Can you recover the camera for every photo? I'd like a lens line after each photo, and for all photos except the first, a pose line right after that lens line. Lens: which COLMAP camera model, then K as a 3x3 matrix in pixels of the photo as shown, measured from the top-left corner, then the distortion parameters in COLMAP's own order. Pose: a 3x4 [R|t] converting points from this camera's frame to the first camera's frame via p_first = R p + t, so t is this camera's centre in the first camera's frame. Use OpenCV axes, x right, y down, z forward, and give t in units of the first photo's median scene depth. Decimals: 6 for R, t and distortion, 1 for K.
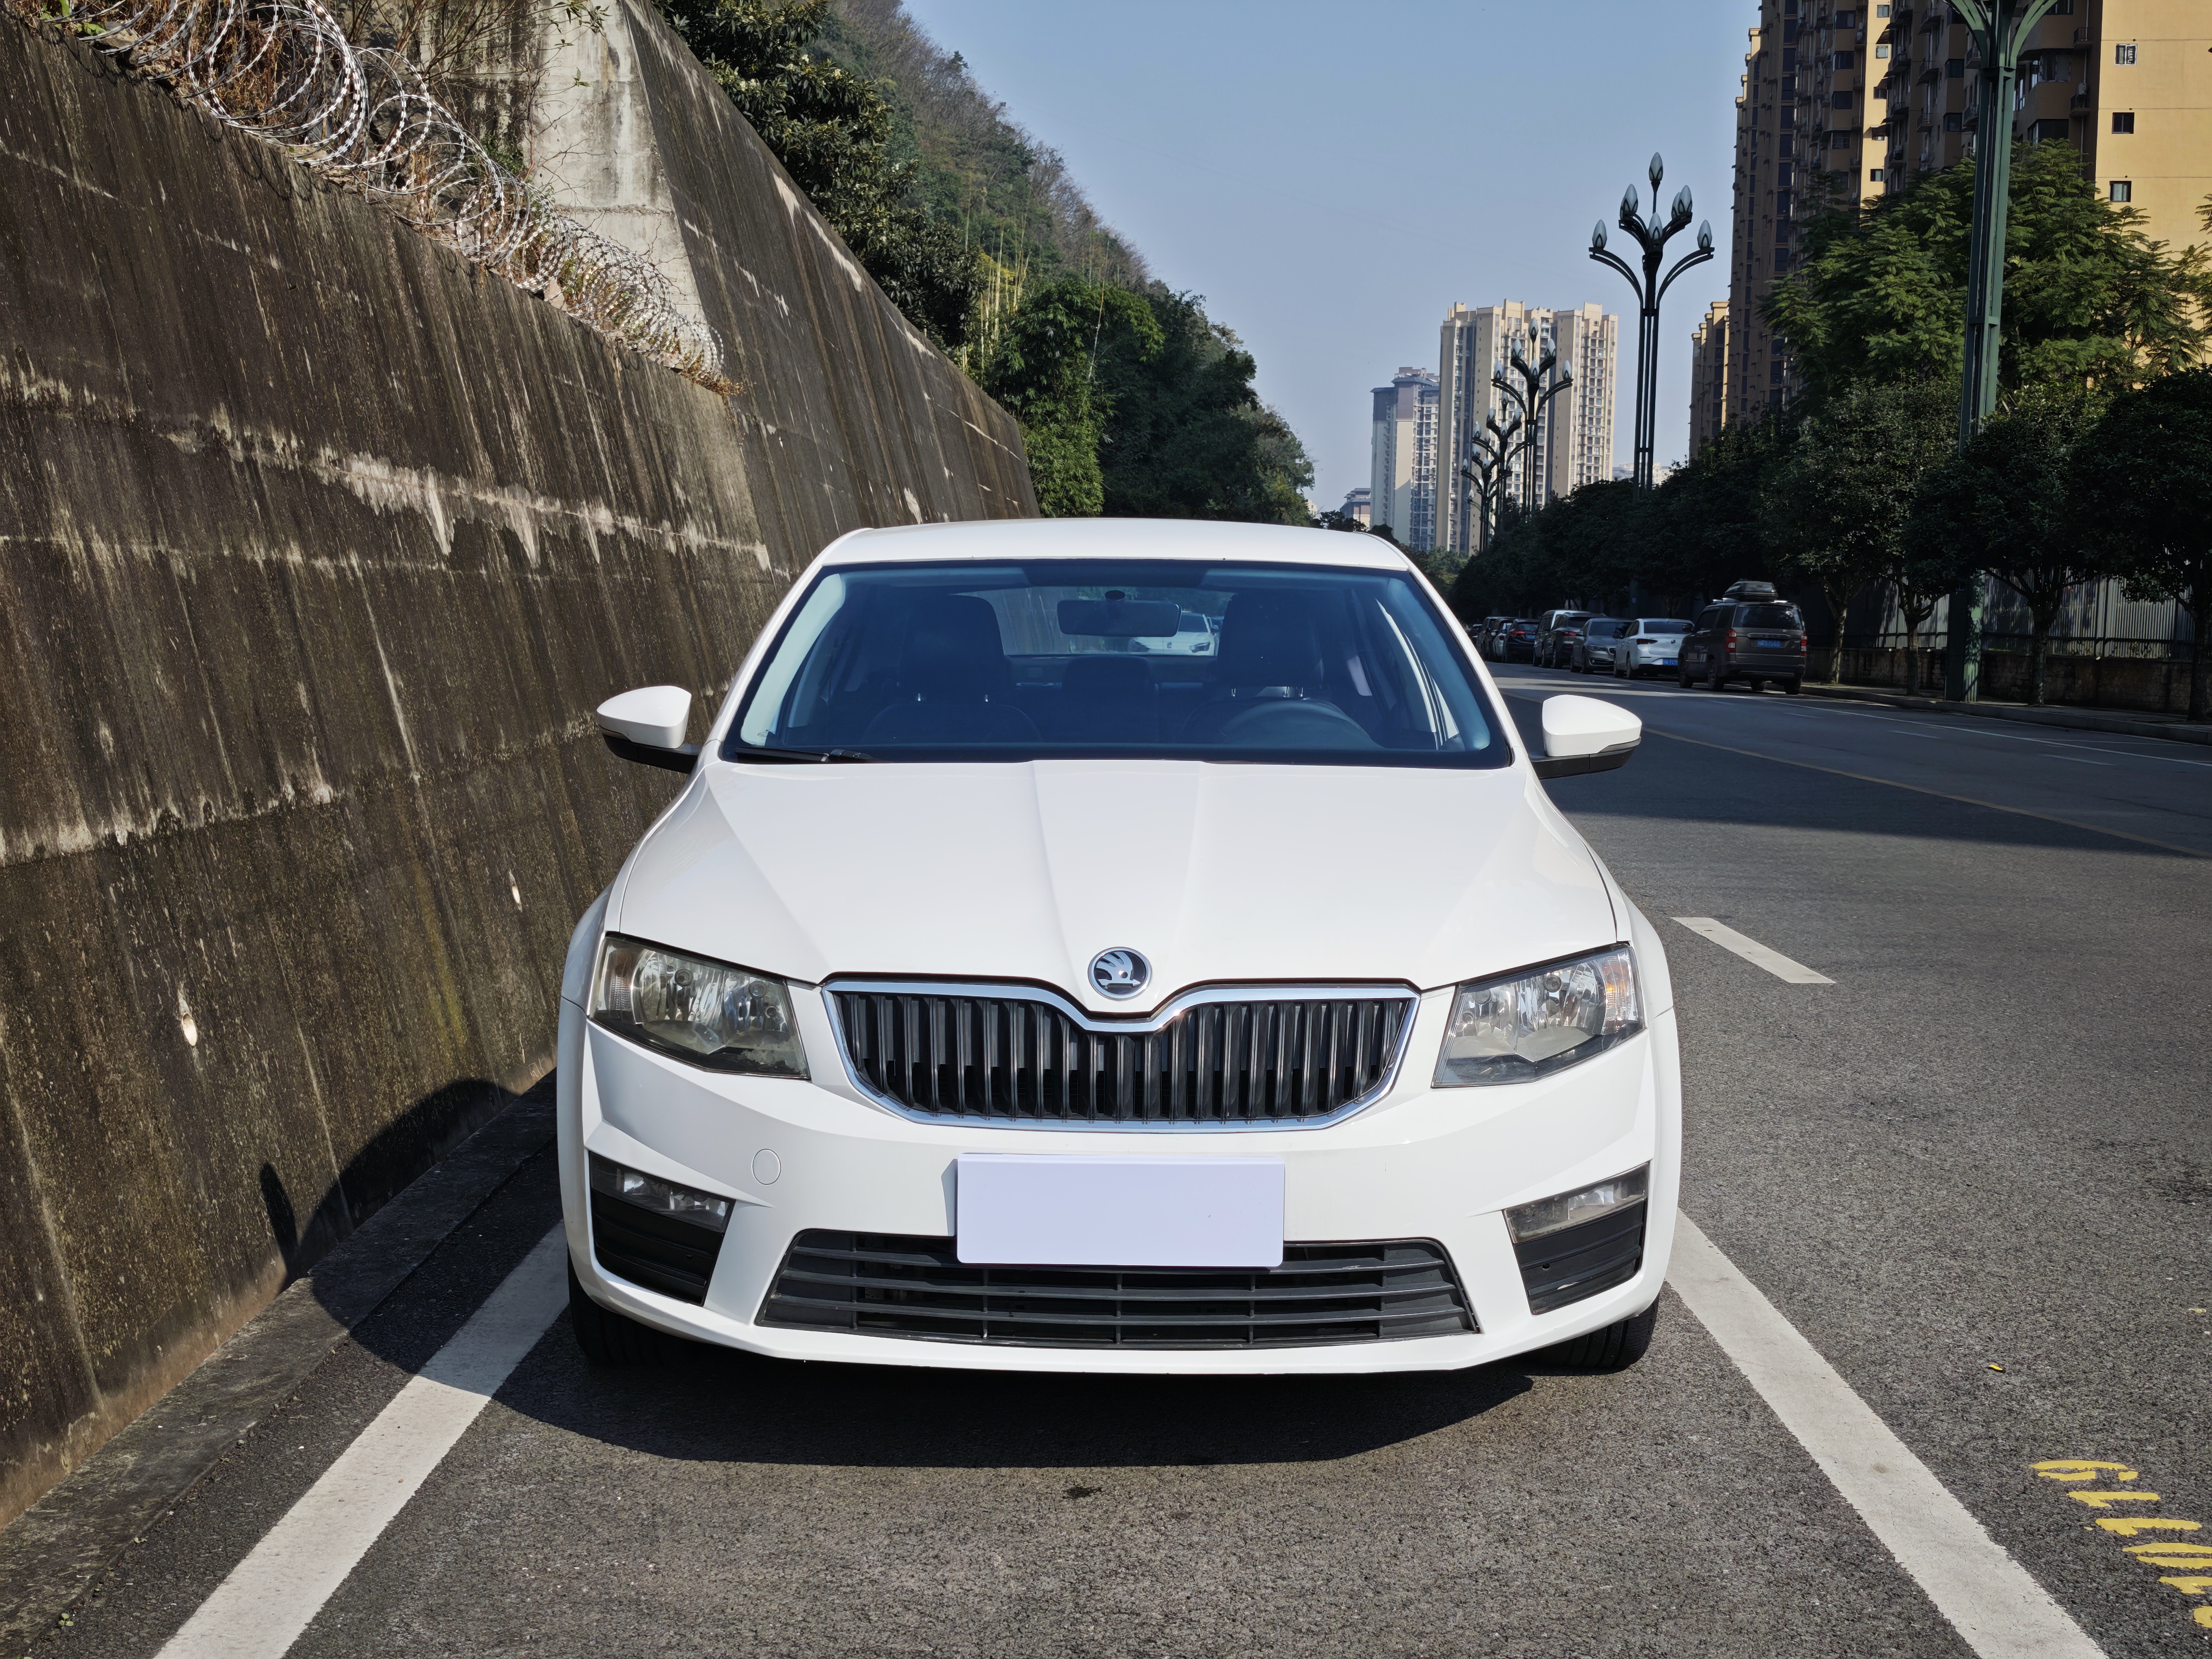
lens RADIAL K [[3018.9, 0, 1094.0], [0, 3018.9, 831.2], [0, 0, 1]] dist [0.167231, -0.578444]
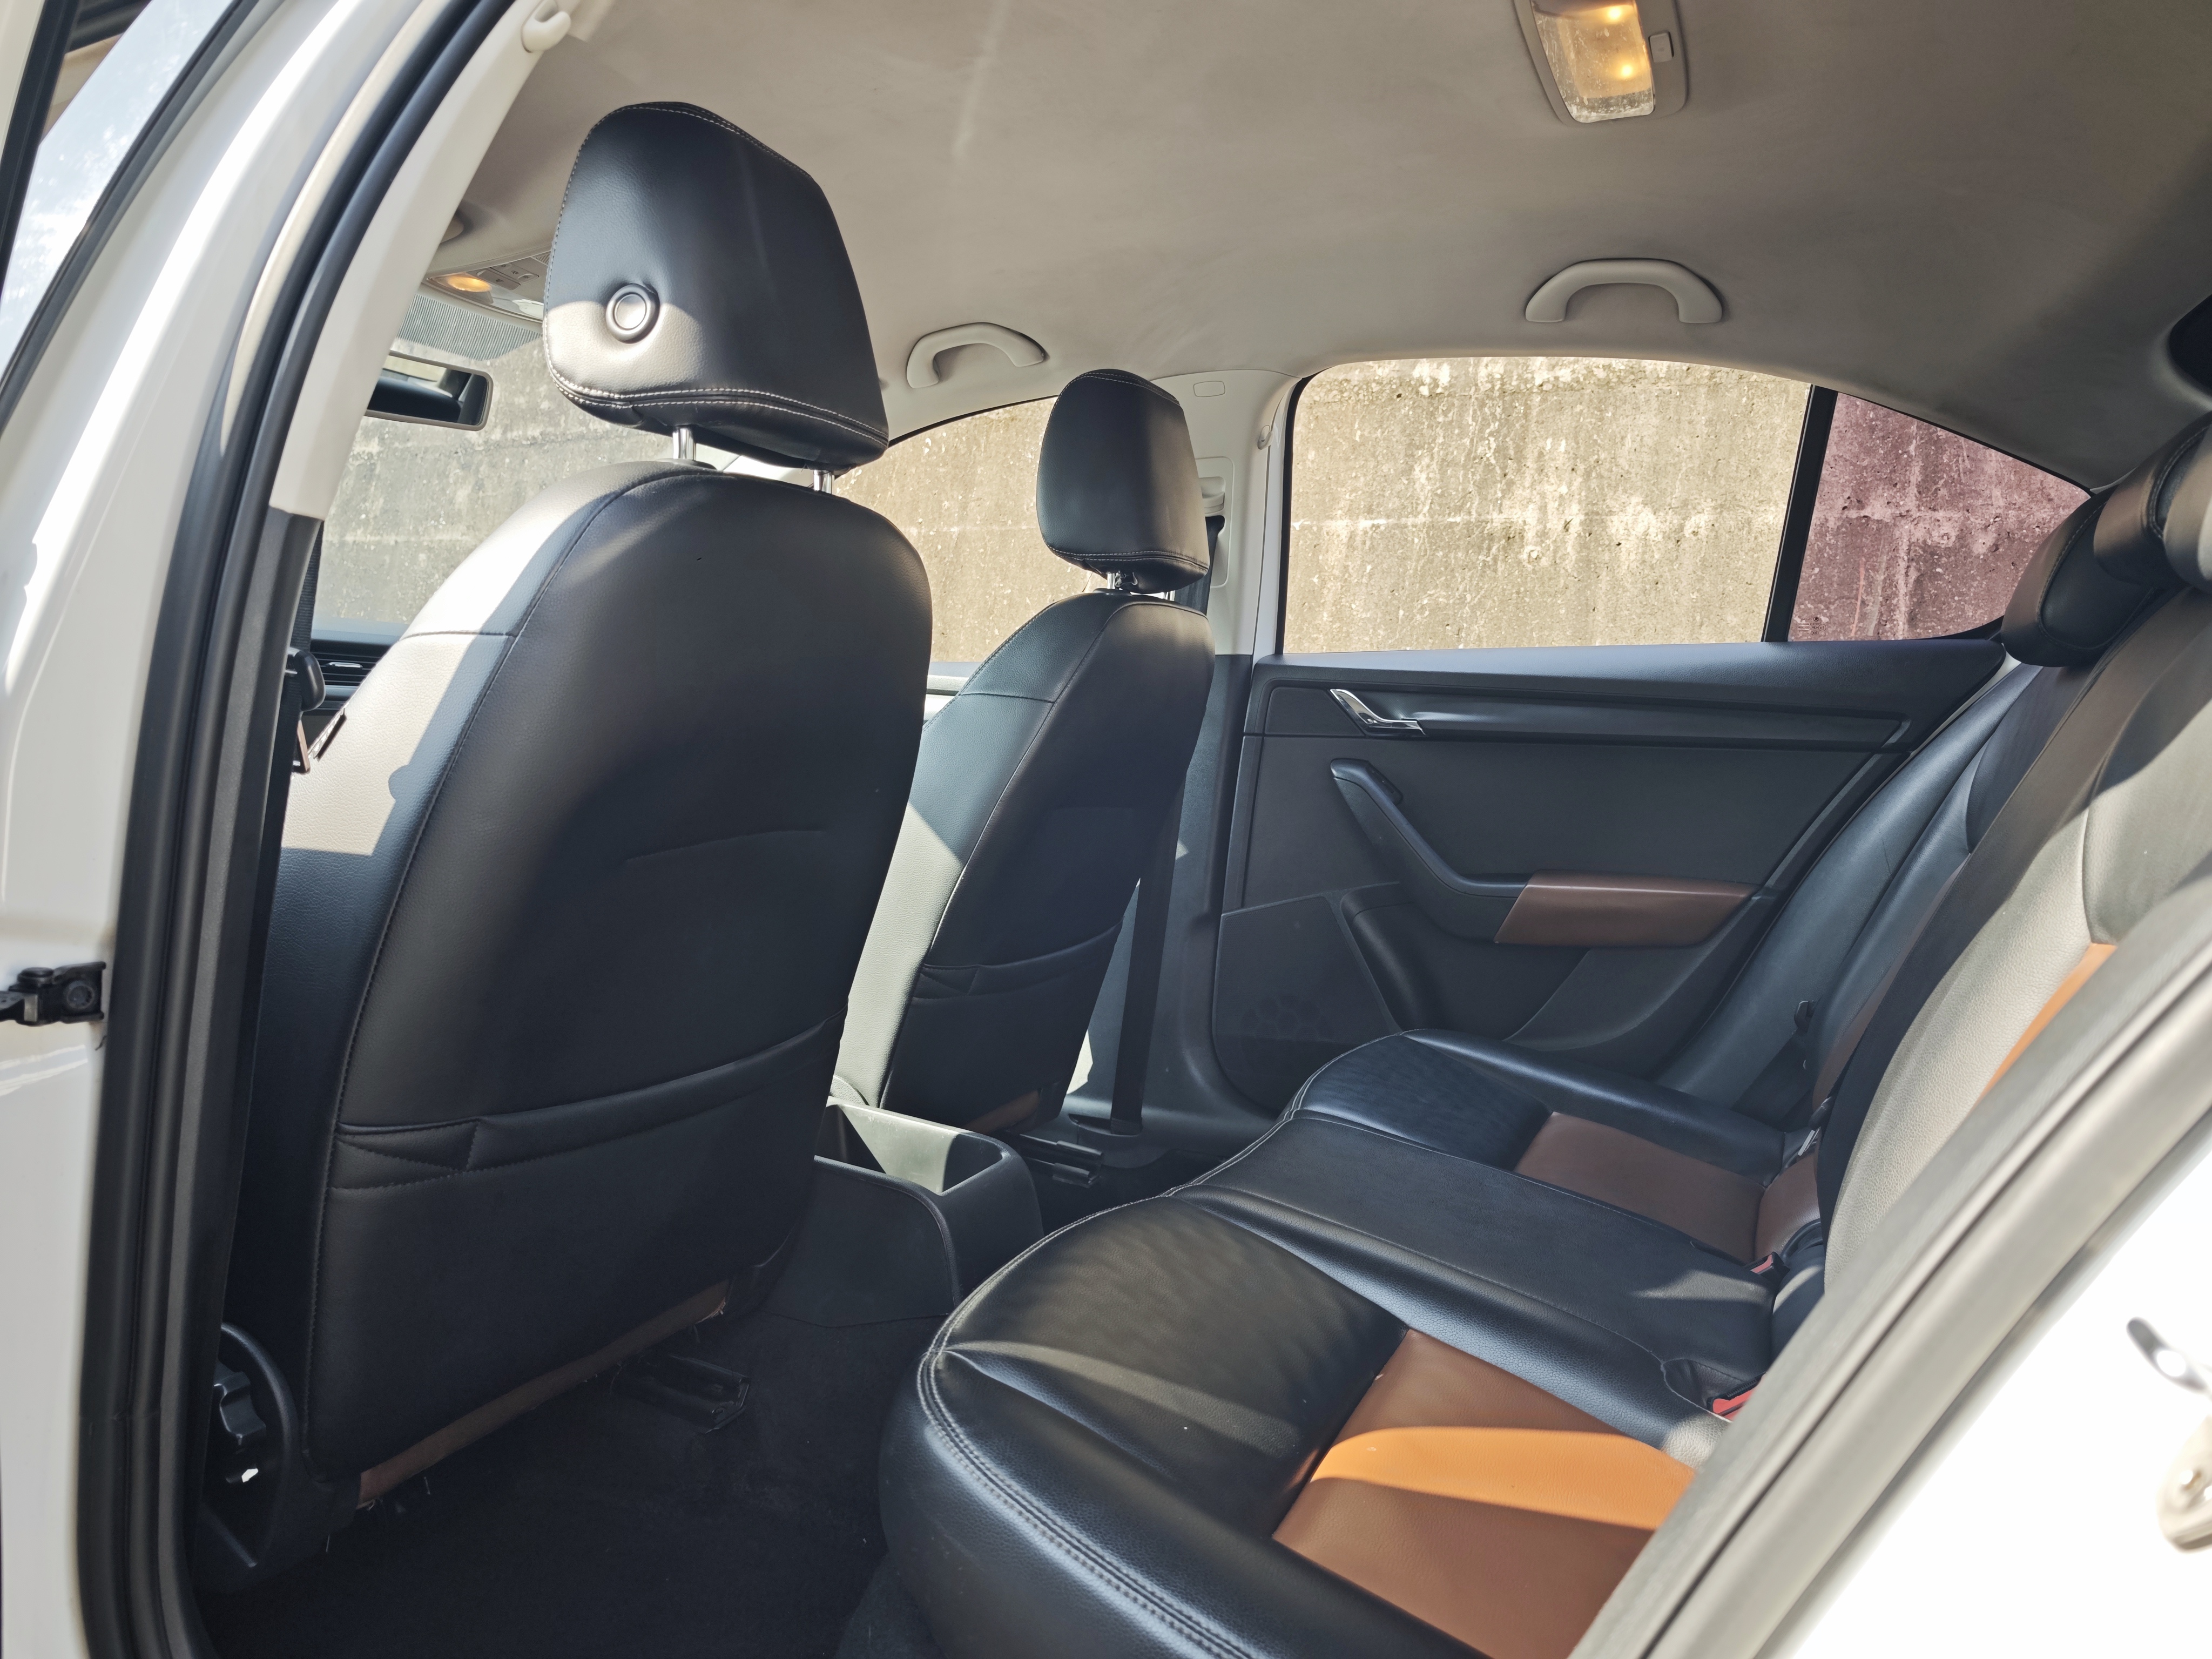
lens RADIAL K [[1543.3, 0, 1098.4], [0, 1543.3, 837.7], [0, 0, 1]] dist [0.005439, -0.011786]
pose [[-0.399058, 0.034166, -0.916289, 0.153433], [-0.111496, 0.990082, 0.085475, -0.015138], [0.910122, 0.136272, -0.391291, 0.887207]]
